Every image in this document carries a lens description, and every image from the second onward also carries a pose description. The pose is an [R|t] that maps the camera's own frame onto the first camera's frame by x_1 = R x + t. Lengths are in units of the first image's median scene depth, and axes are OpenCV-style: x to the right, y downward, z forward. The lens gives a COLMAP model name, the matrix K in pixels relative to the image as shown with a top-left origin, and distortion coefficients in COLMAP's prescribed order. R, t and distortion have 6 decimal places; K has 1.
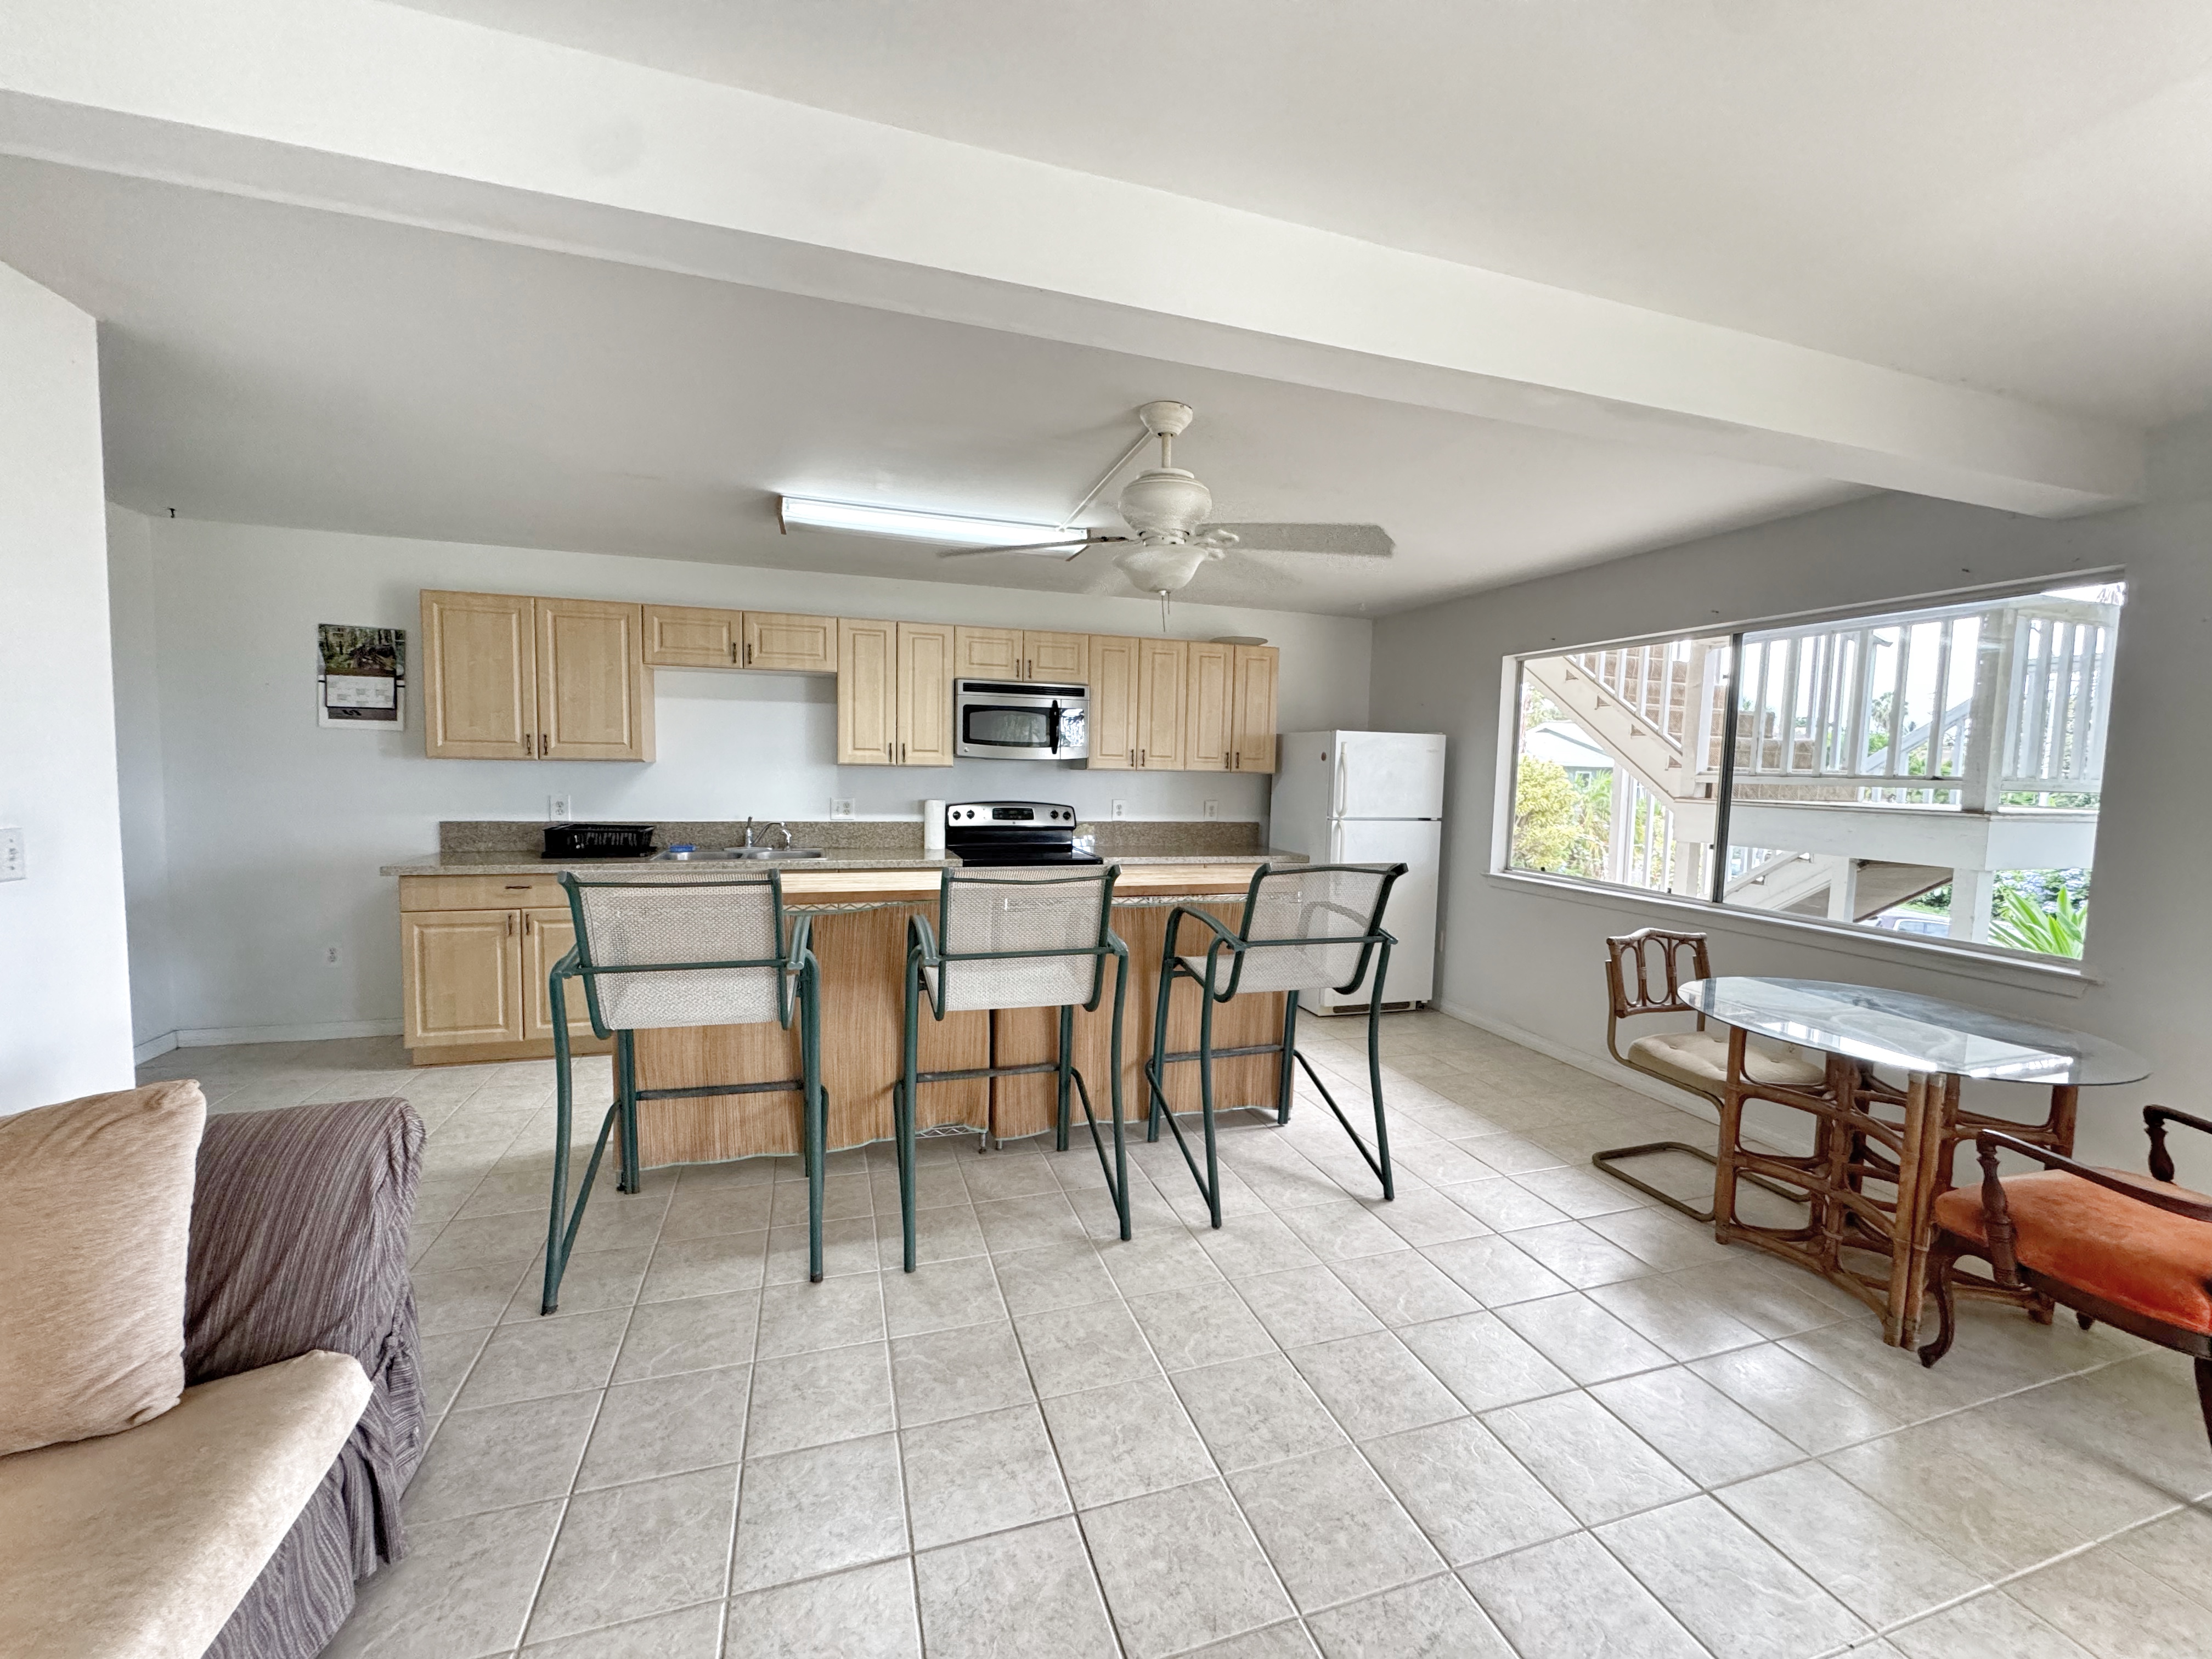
lens RADIAL K [[879.9, 0, 1106.0], [0, 879.9, 829.5], [0, 0, 1]] dist [-0.001308, -0.000121]
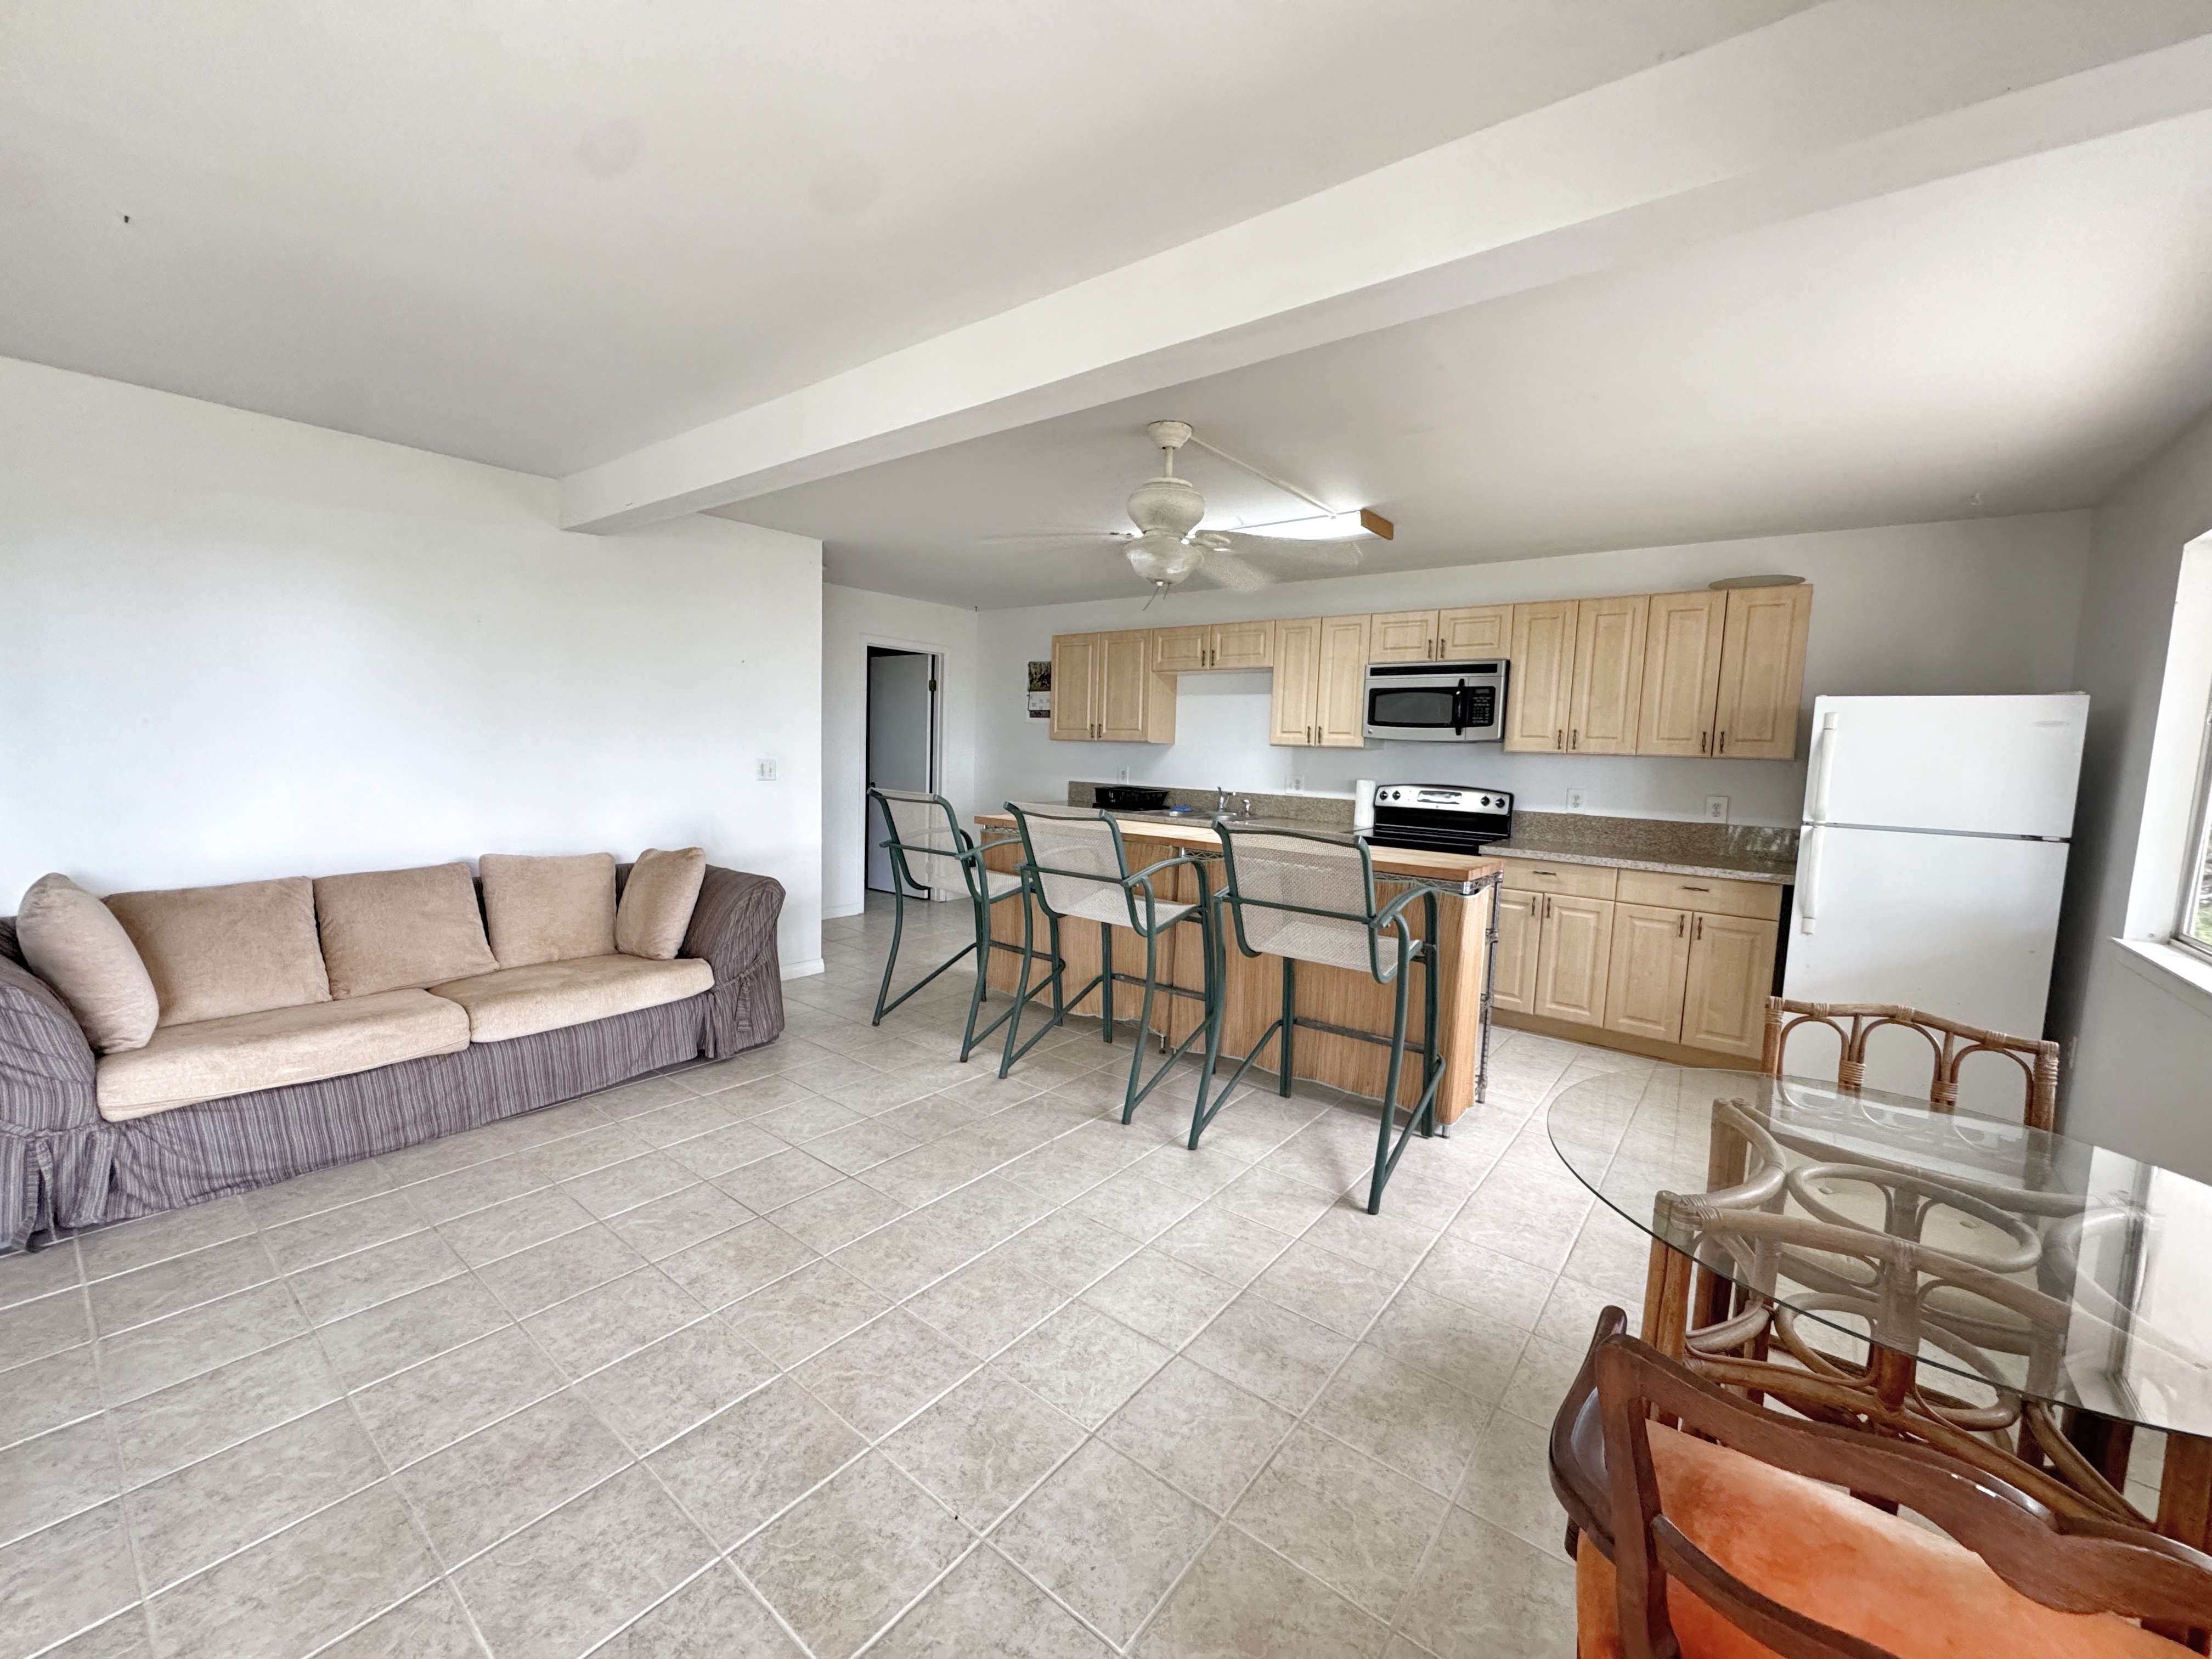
lens RADIAL K [[879.9, 0, 1106.0], [0, 879.9, 829.5], [0, 0, 1]] dist [-0.001308, -0.000121]
pose [[0.558188, 0.076365, -0.826193, 0.552230], [-0.078846, 0.996131, 0.038804, 0.010229], [0.825960, 0.043482, 0.562050, 0.158265]]
